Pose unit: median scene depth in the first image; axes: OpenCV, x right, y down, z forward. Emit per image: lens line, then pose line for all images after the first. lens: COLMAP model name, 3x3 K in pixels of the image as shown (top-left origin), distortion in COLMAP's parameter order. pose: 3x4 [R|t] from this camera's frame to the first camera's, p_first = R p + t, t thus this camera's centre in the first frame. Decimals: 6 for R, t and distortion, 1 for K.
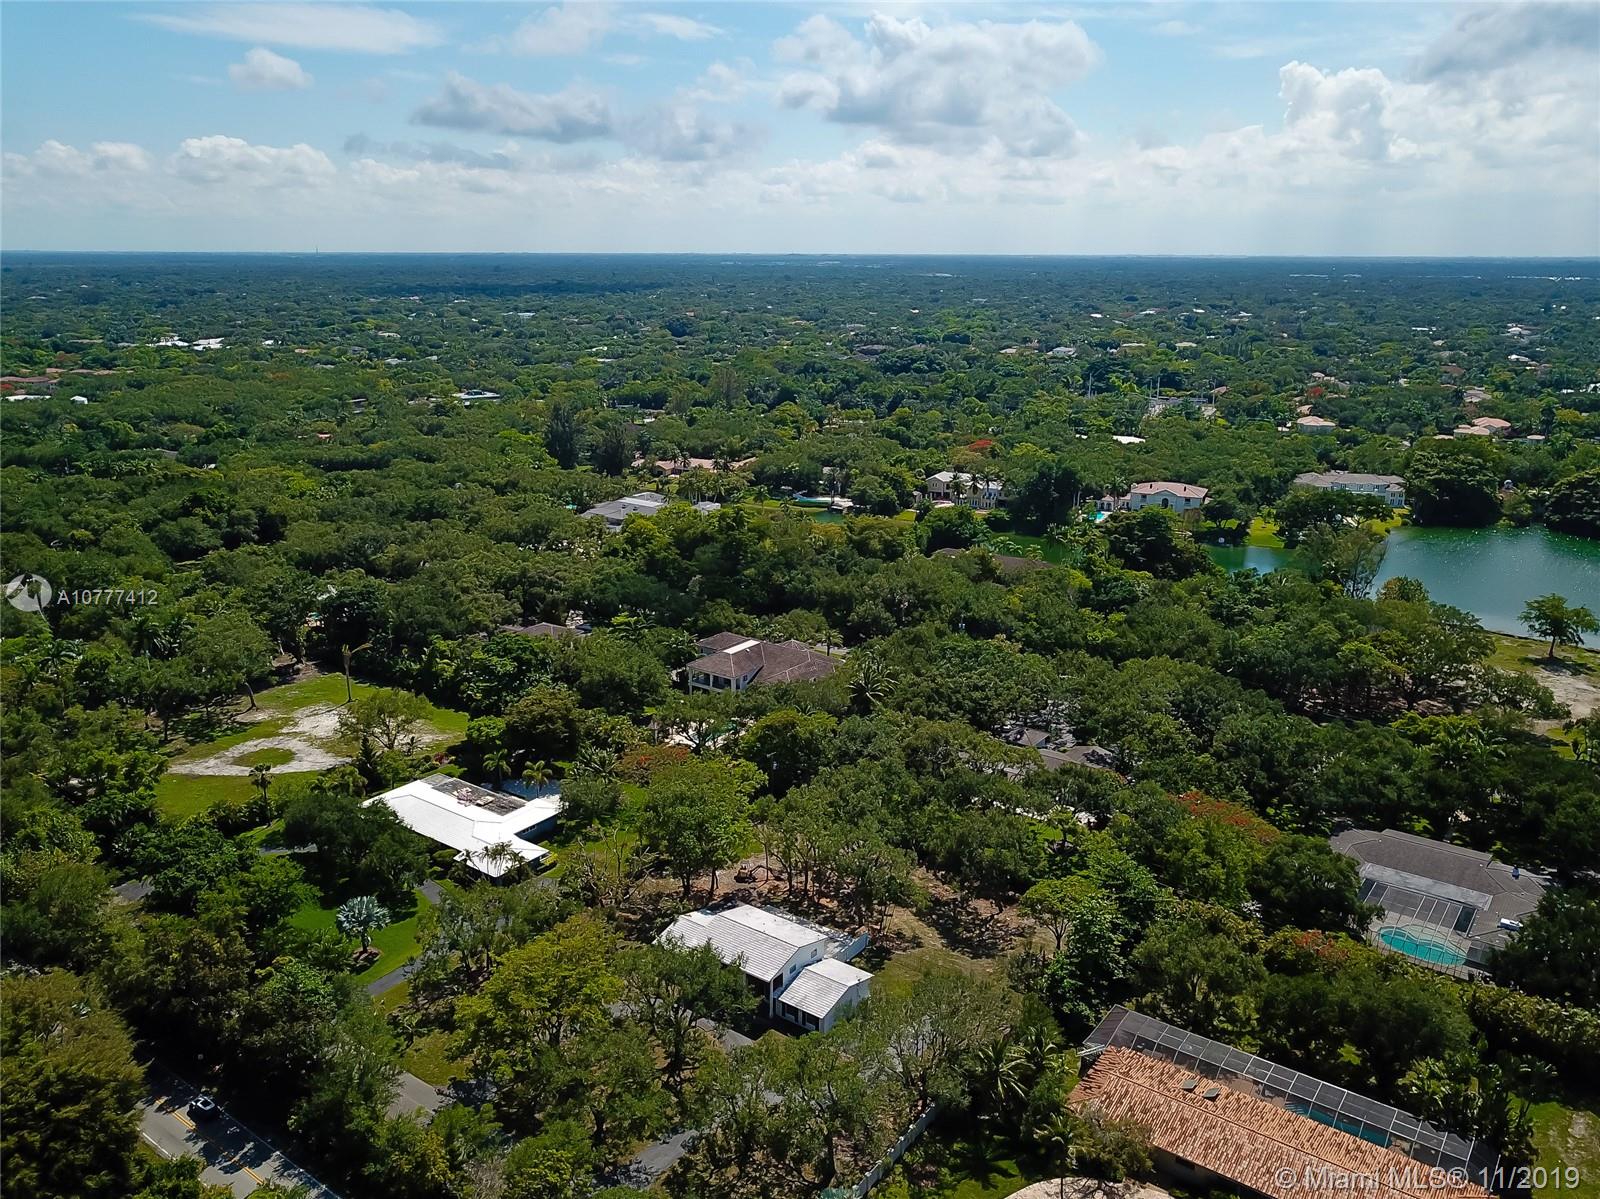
lens RADIAL K [[1220.1, 0, 800.0], [0, 1220.1, 599.5], [0, 0, 1]] dist [-0.000959, -0.010457]
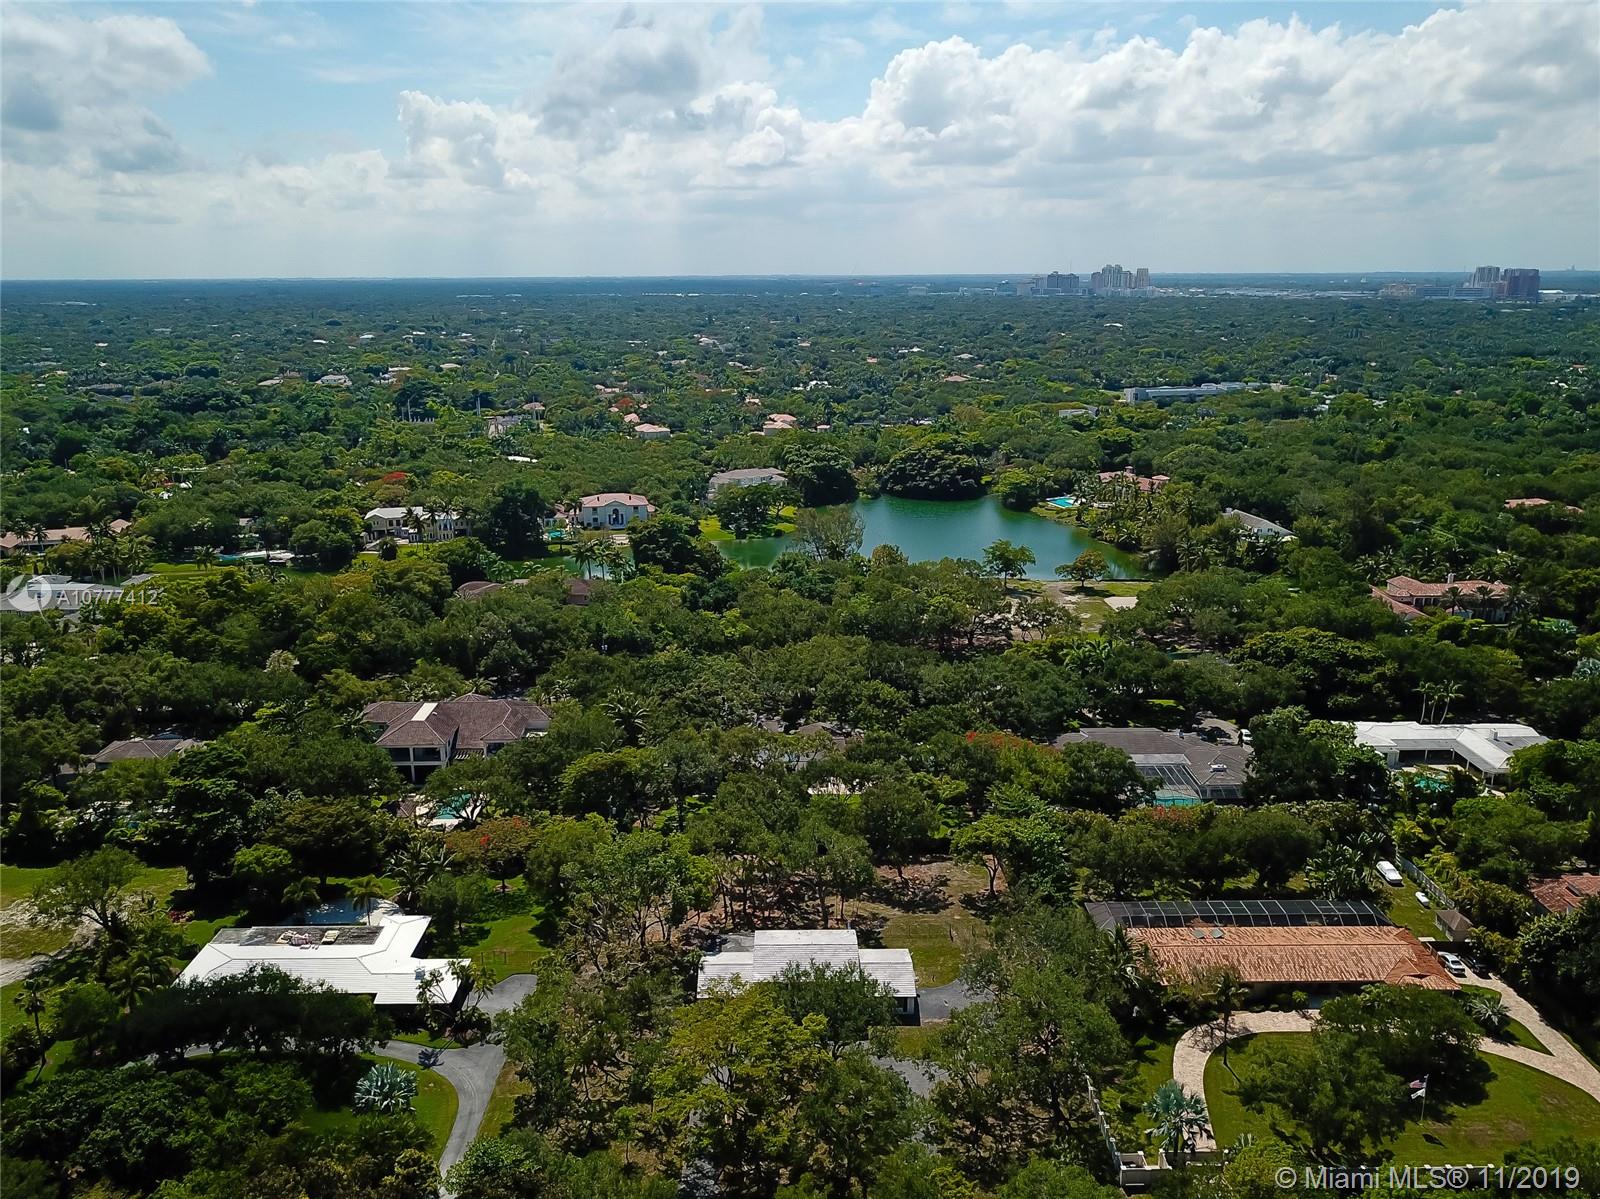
lens RADIAL K [[1236.5, 0, 795.7], [0, 1236.5, 601.6], [0, 0, 1]] dist [0.003493, 0.001603]
pose [[0.799554, -0.159040, 0.579154, -0.262534], [0.170081, 0.984786, 0.035623, -0.020429], [-0.576009, 0.070021, 0.814439, 0.067648]]
